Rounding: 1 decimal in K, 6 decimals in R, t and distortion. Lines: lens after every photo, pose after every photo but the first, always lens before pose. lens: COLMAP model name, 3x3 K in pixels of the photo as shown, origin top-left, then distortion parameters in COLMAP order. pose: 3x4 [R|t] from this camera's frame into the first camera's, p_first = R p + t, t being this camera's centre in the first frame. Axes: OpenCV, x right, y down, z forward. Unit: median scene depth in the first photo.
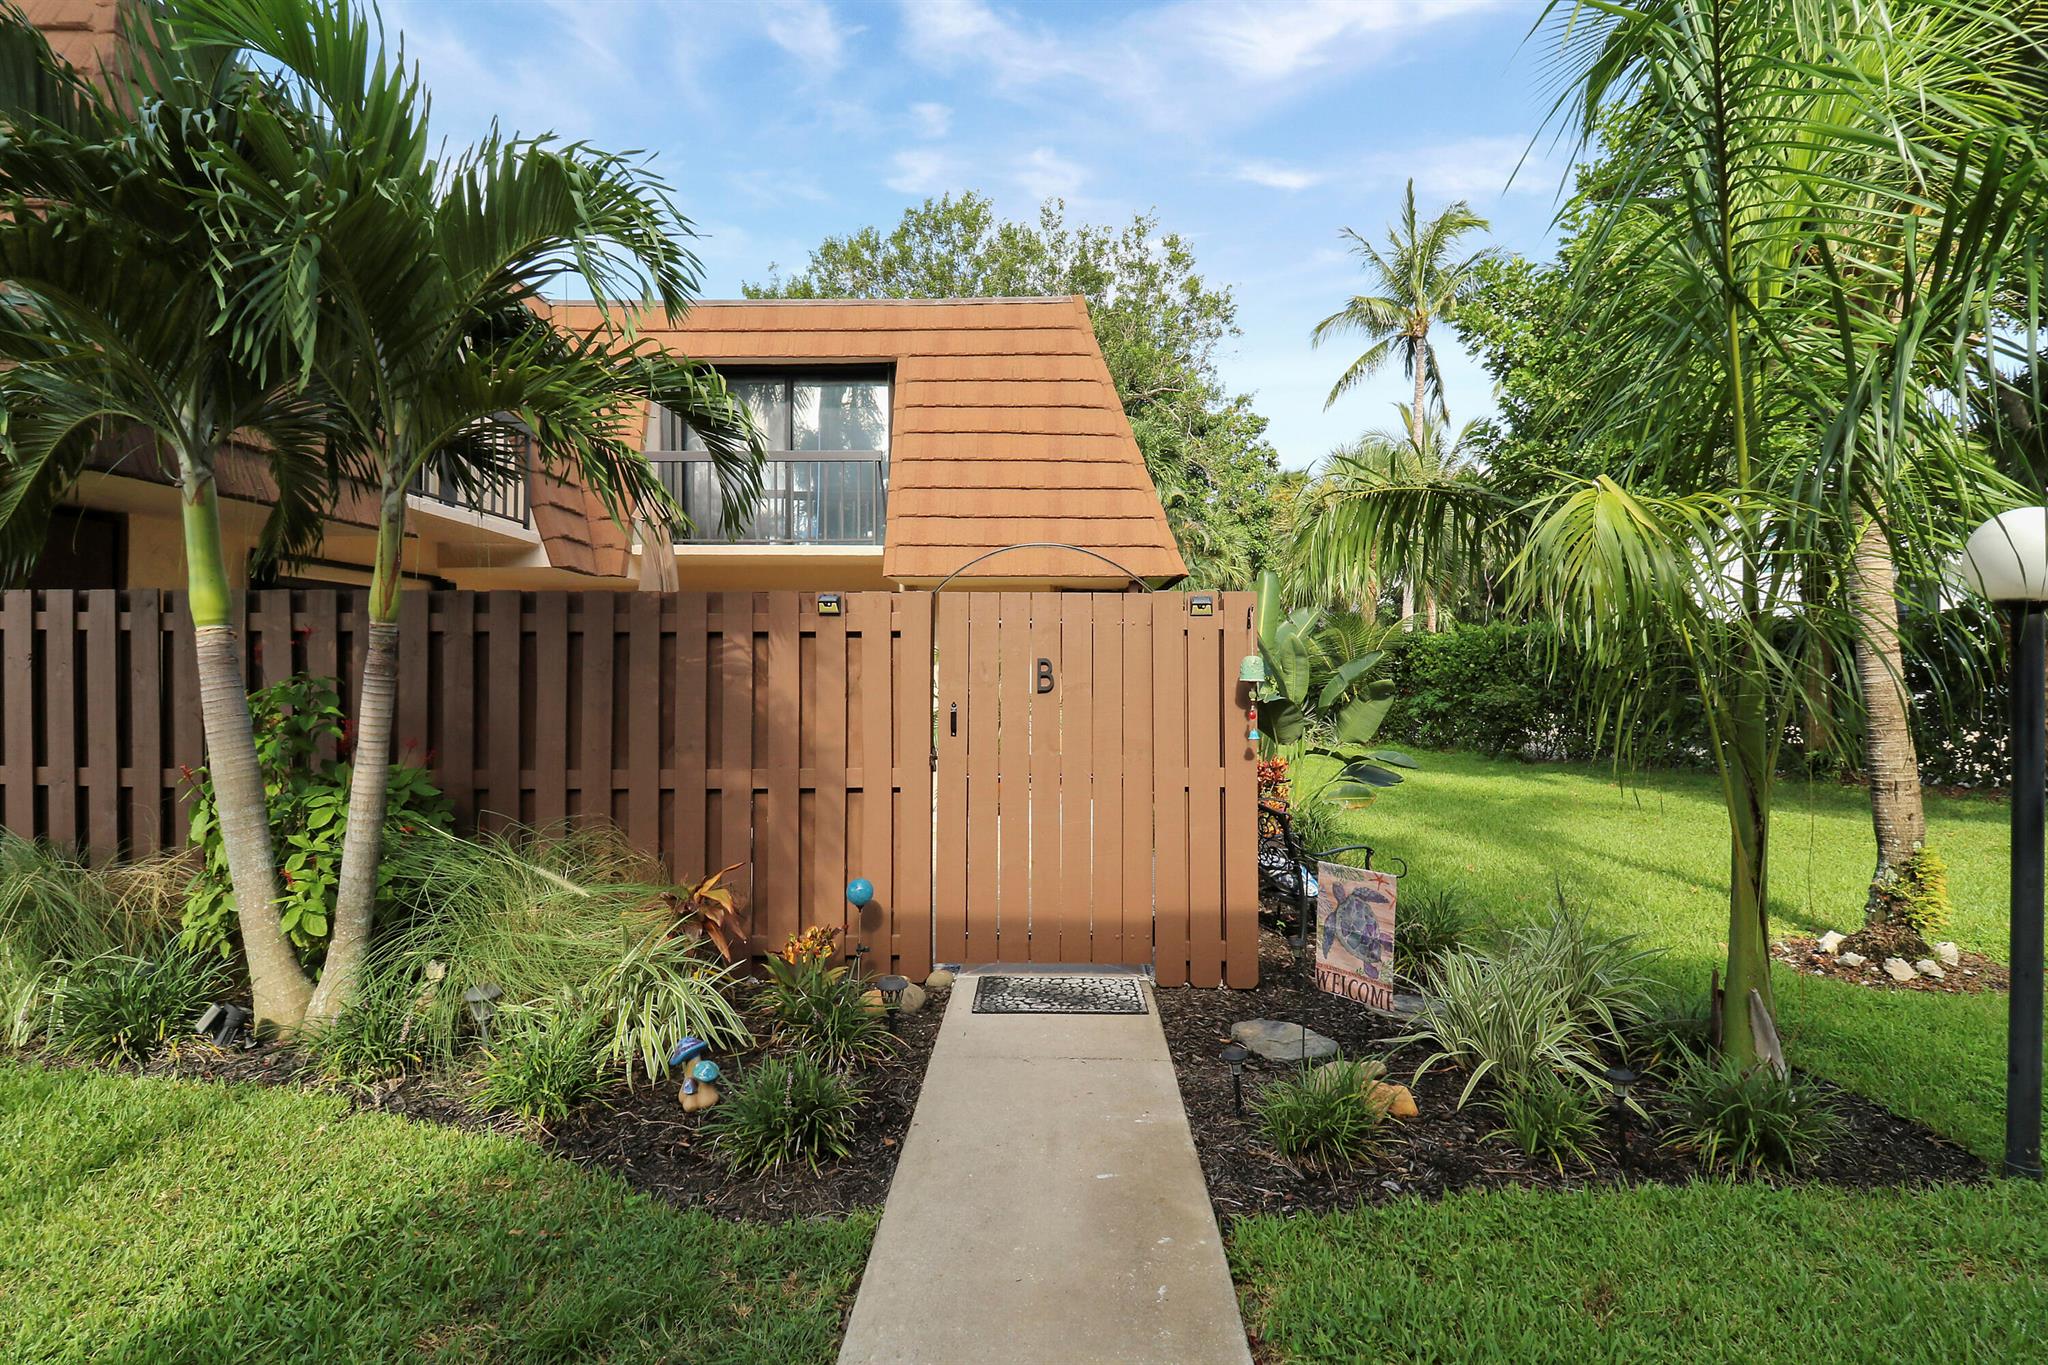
lens RADIAL K [[959.7, 0, 1018.8], [0, 959.7, 680.2], [0, 0, 1]] dist [0.000096, -0.015152]
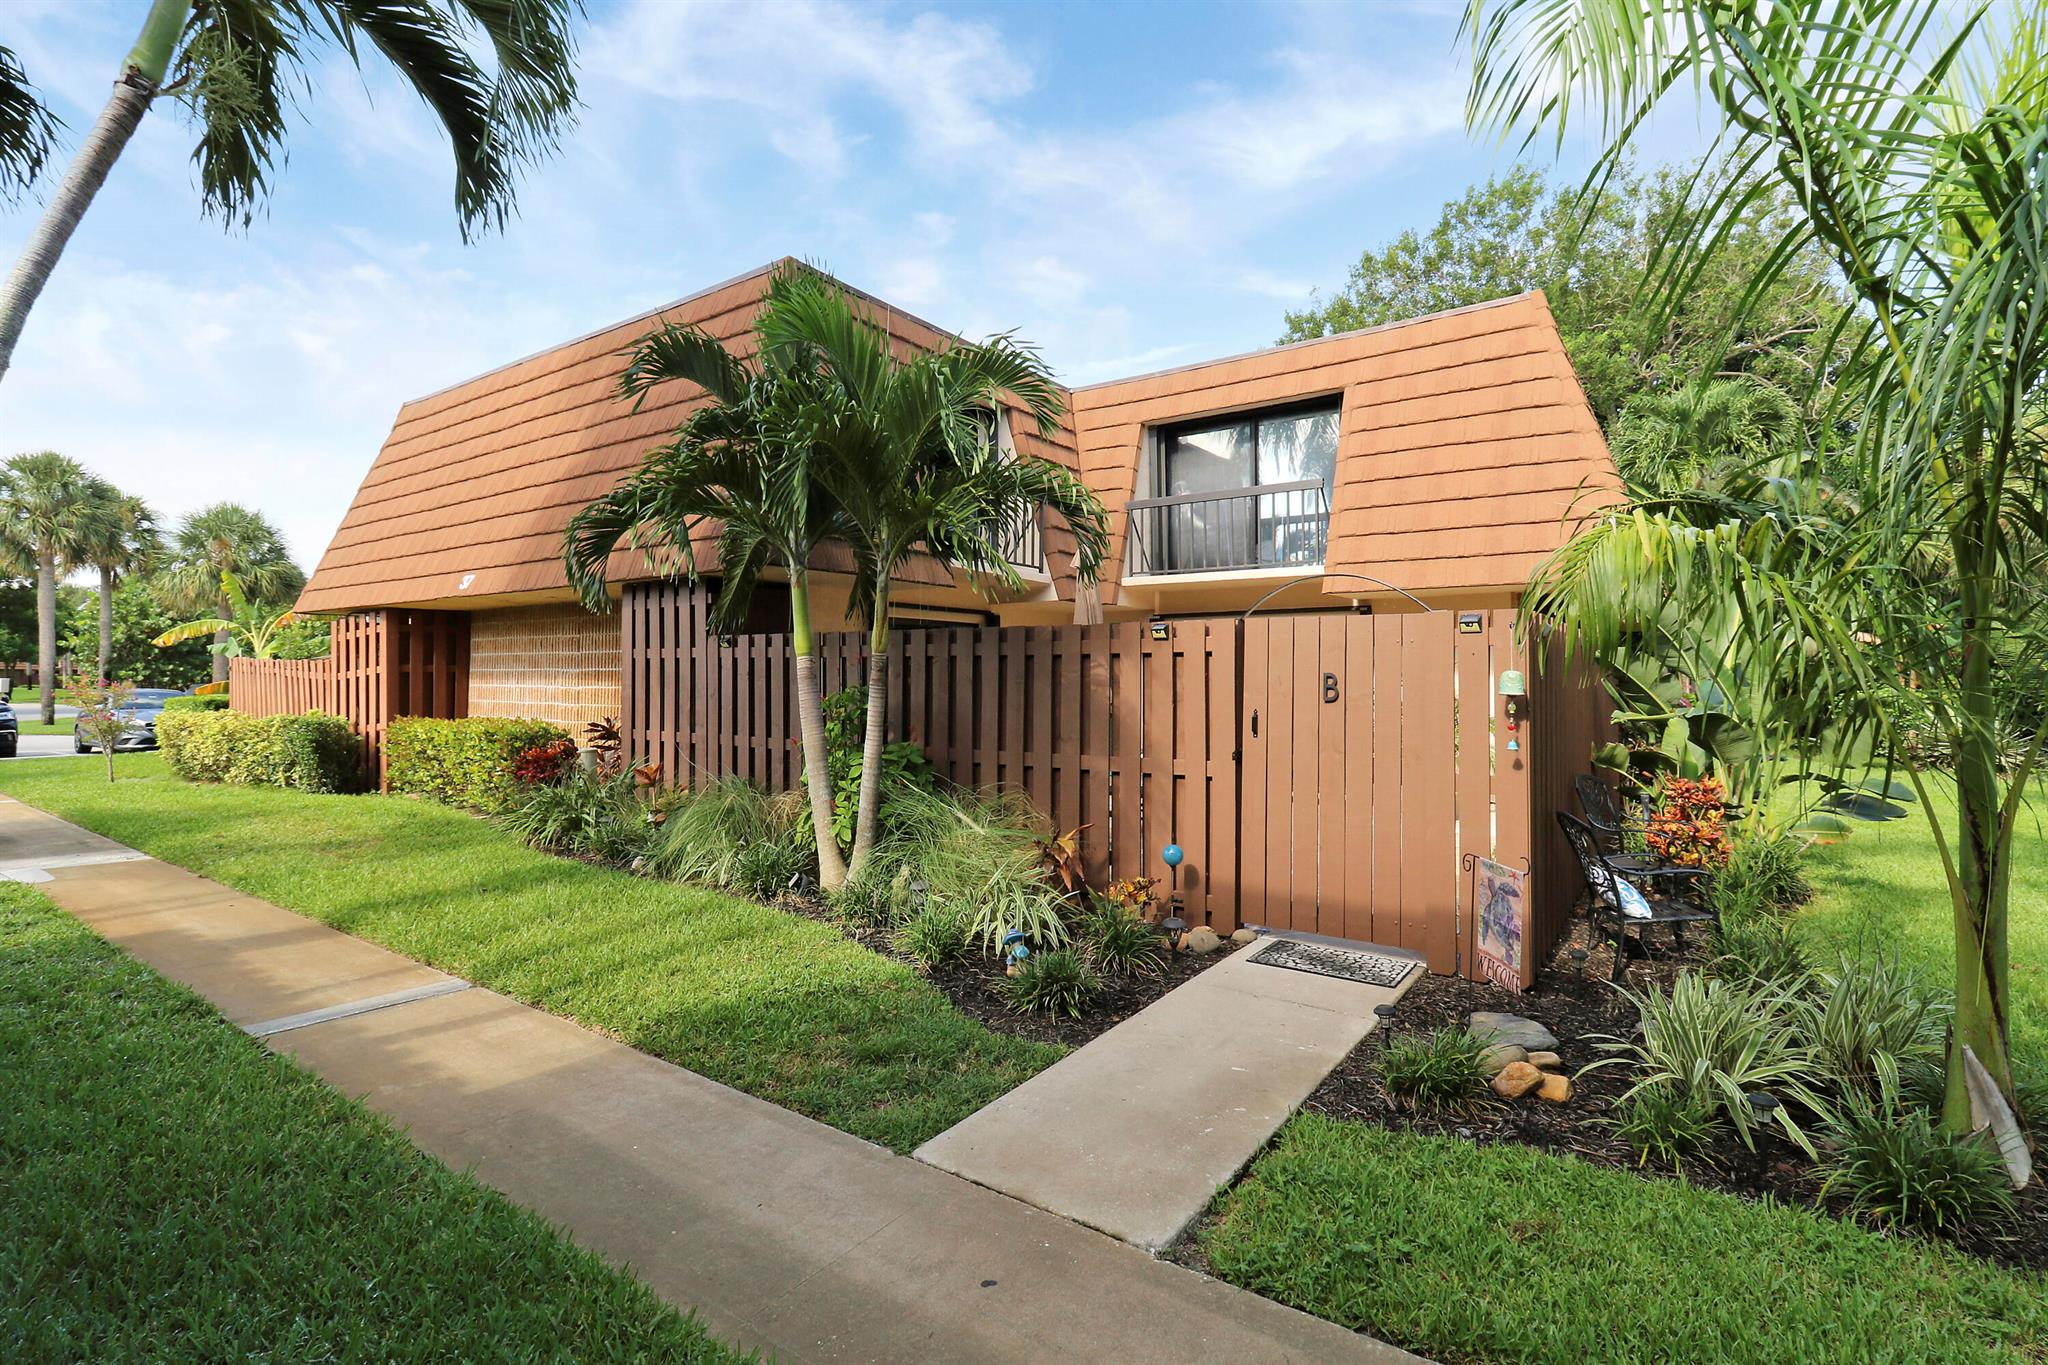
lens RADIAL K [[959.7, 0, 1018.8], [0, 959.7, 680.2], [0, 0, 1]] dist [0.000096, -0.015152]
pose [[0.818037, 0.001631, -0.575163, 0.414065], [-0.005109, 0.999977, -0.004430, -0.007382], [0.575143, 0.006563, 0.818027, -0.177375]]
